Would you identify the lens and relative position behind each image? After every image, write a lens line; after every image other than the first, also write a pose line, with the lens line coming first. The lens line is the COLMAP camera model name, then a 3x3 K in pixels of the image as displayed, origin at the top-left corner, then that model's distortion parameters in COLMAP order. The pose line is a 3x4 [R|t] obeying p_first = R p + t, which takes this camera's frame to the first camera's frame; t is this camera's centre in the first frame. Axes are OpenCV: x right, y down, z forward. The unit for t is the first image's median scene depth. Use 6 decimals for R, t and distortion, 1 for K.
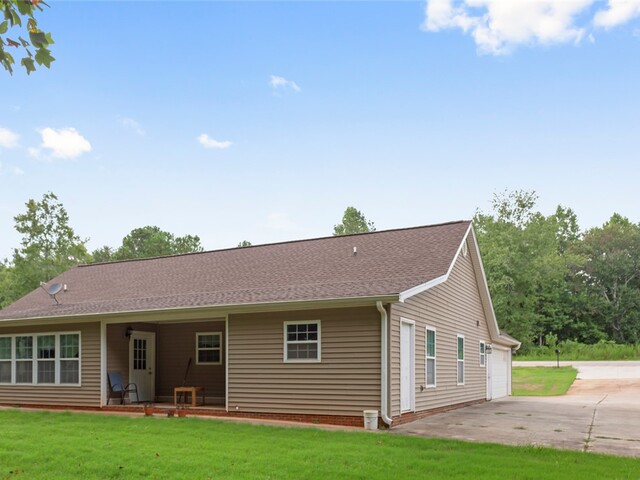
lens RADIAL K [[539.2, 0, 320.0], [0, 539.2, 240.0], [0, 0, 1]] dist [-0.001722, 0.002753]
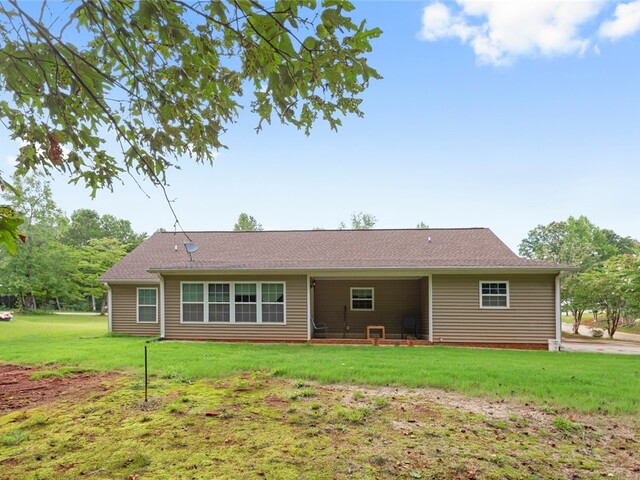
lens RADIAL K [[351.3, 0, 319.7], [0, 351.3, 235.6], [0, 0, 1]] dist [0.001292, 0.001778]
pose [[0.935214, 0.098812, 0.340017, -0.664981], [-0.094975, 0.995087, -0.027955, 0.077624], [-0.341108, -0.006149, 0.940004, 0.194365]]
